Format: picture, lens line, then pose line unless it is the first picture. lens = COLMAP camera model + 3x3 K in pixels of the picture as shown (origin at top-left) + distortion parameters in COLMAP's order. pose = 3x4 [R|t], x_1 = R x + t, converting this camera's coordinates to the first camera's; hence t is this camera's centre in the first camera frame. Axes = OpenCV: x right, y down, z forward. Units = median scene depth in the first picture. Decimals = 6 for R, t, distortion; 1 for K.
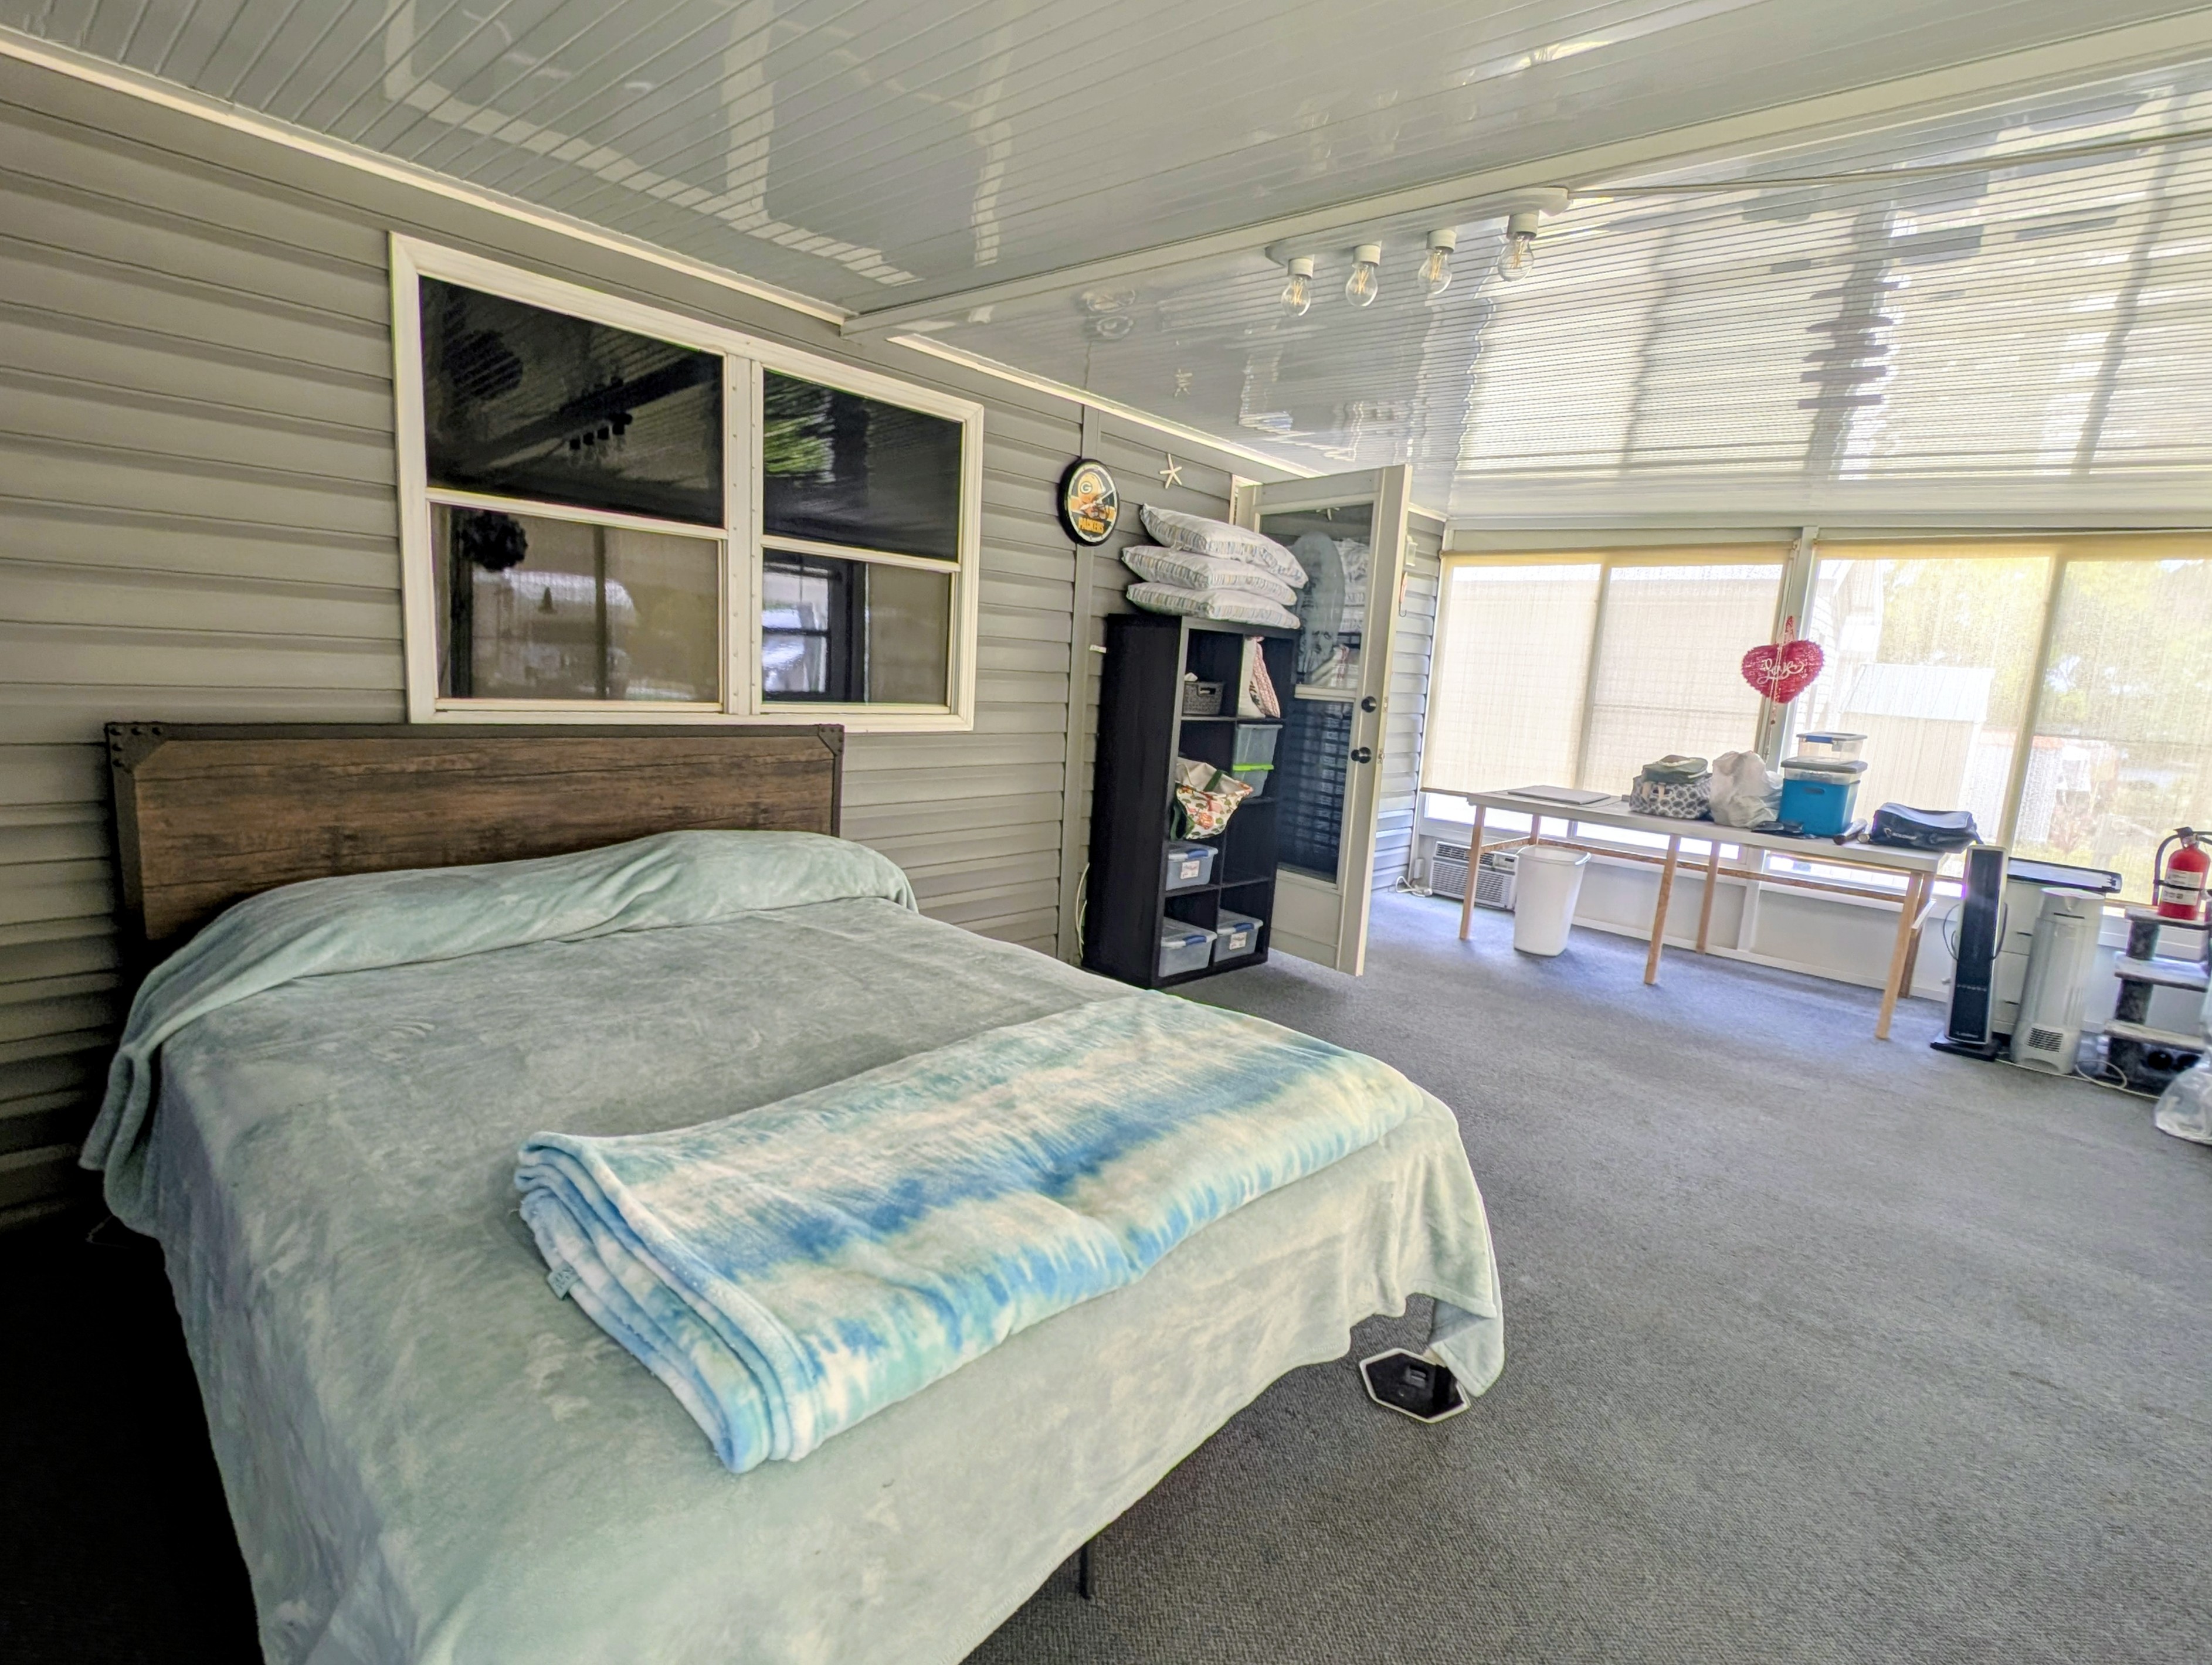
lens RADIAL K [[1034.9, 0, 1106.0], [0, 1034.9, 832.5], [0, 0, 1]] dist [0.022982, -0.021575]
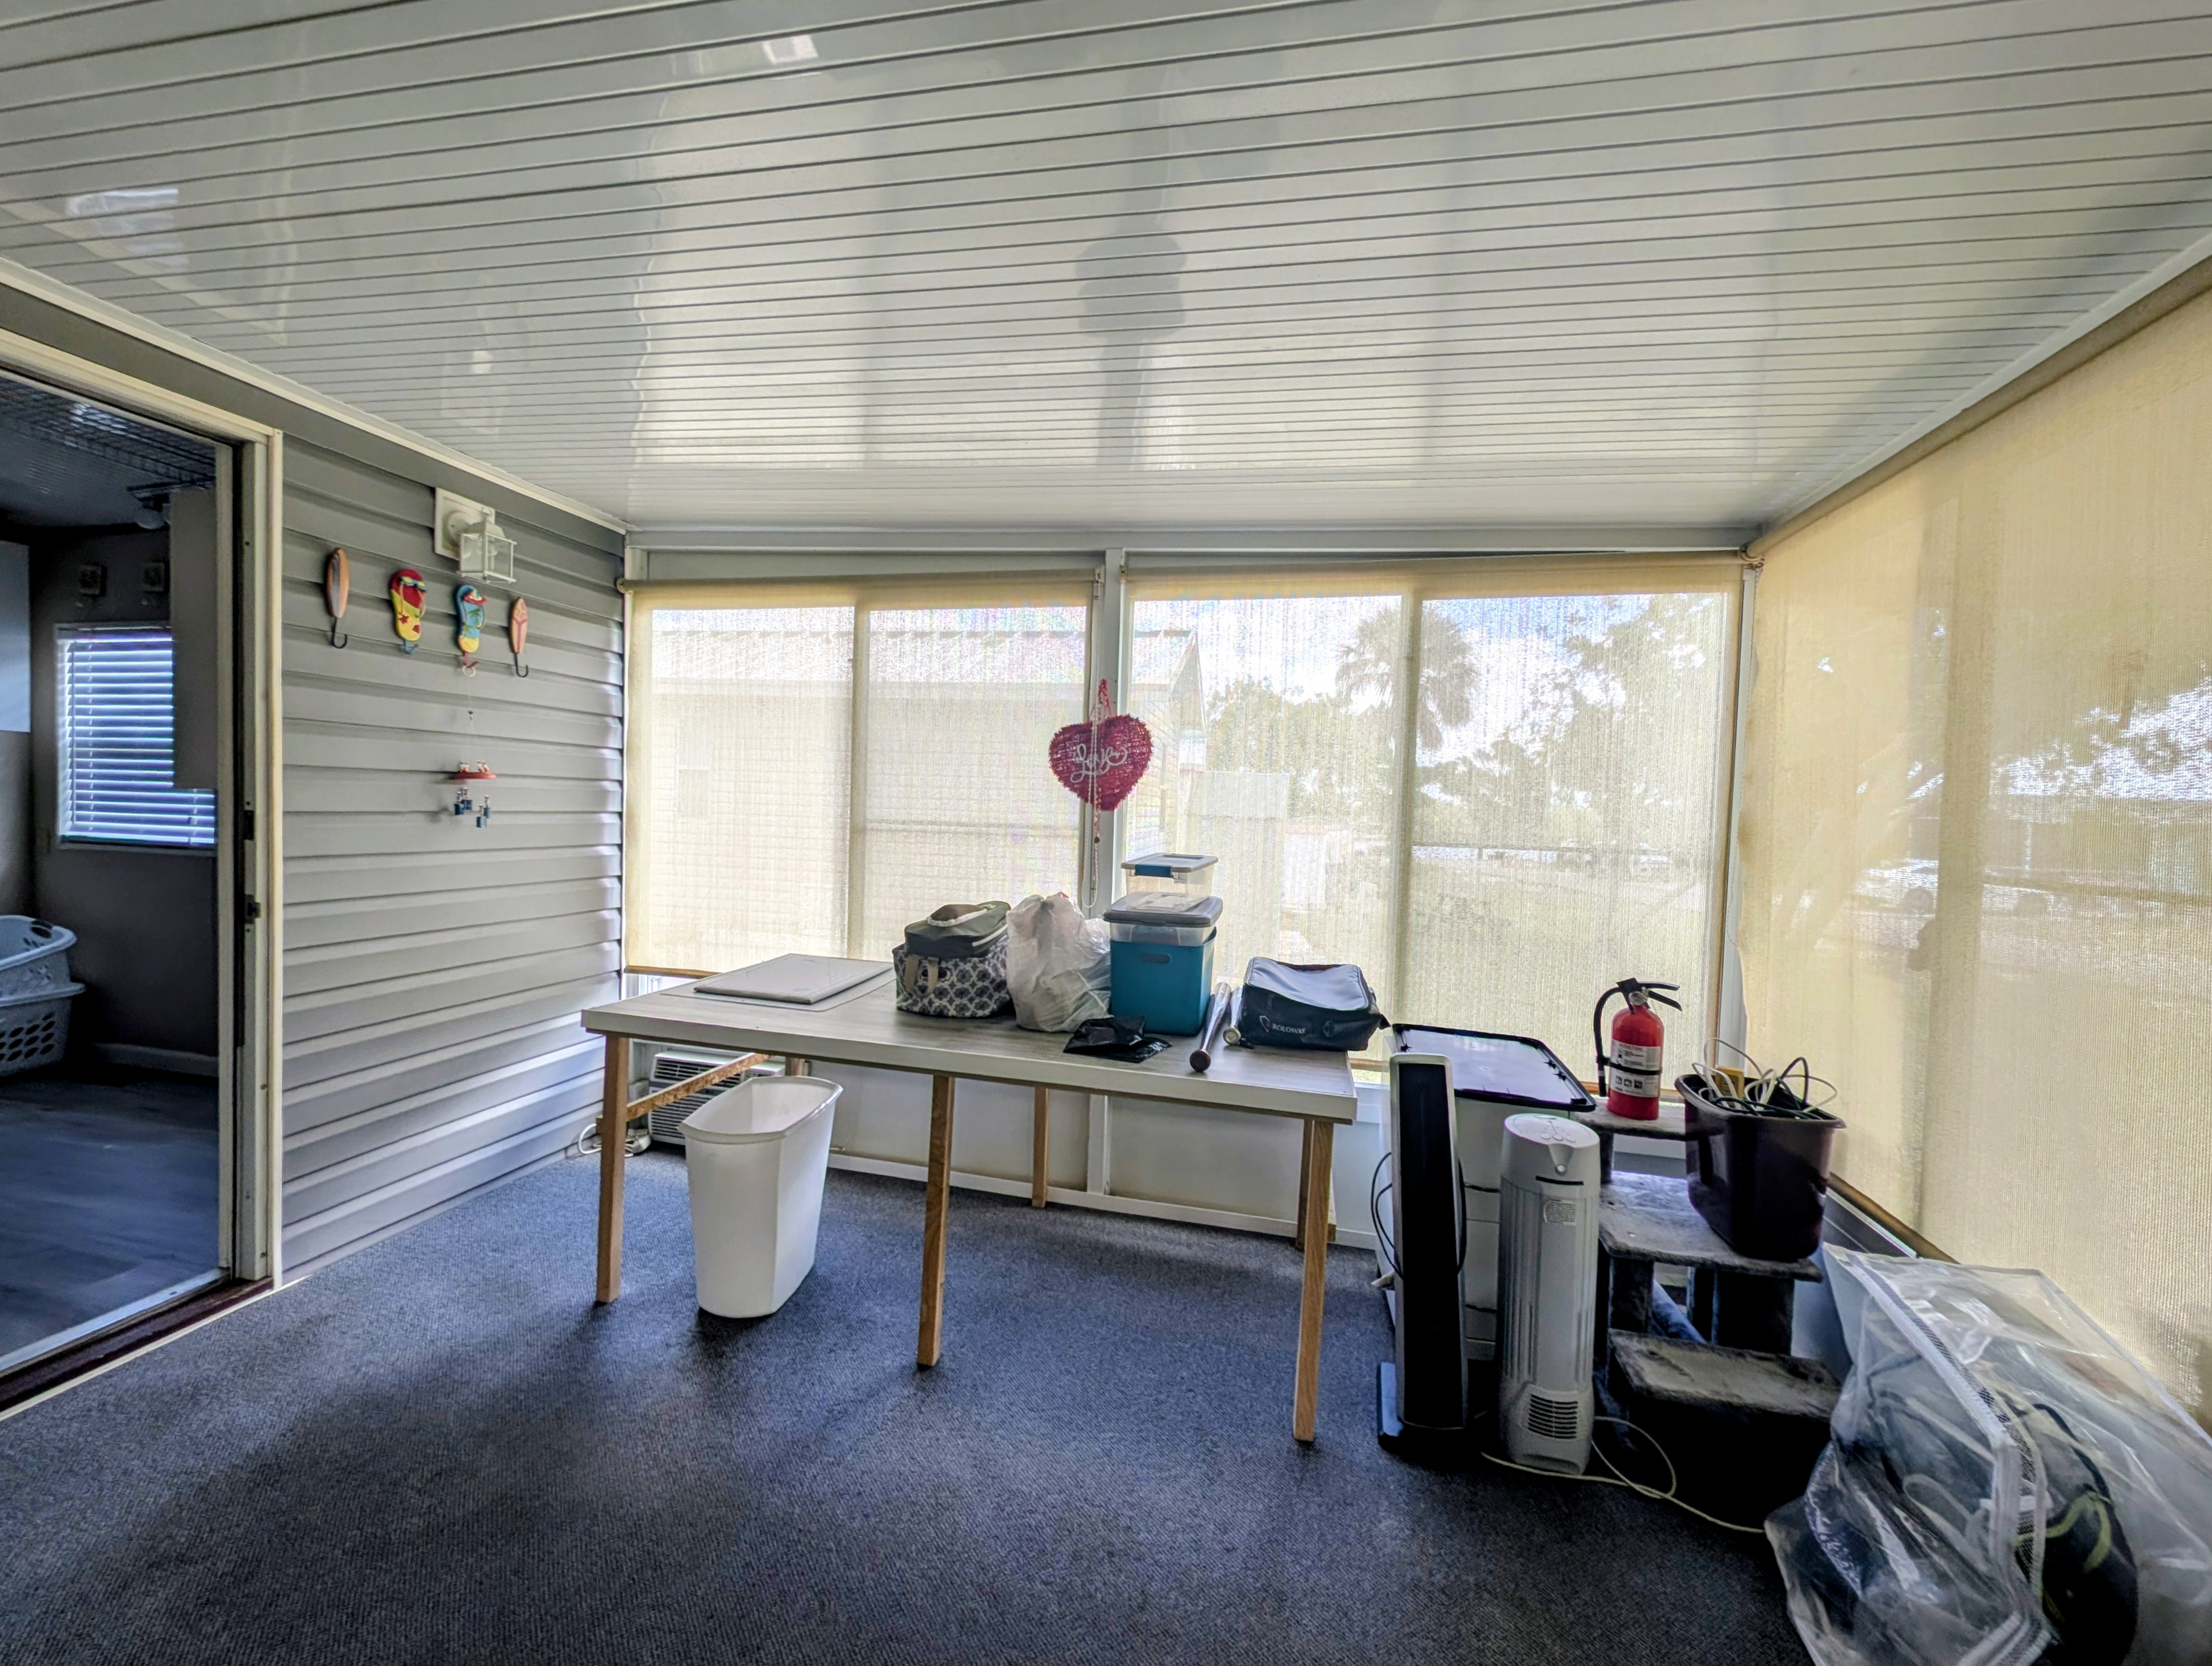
lens RADIAL K [[1035.1, 0, 1106.0], [0, 1035.1, 833.0], [0, 0, 1]] dist [0.022982, -0.021575]
pose [[0.866267, -0.043009, 0.497726, 0.342410], [0.097359, 0.991719, -0.083753, -0.059381], [-0.490003, 0.121011, 0.863281, 0.464827]]
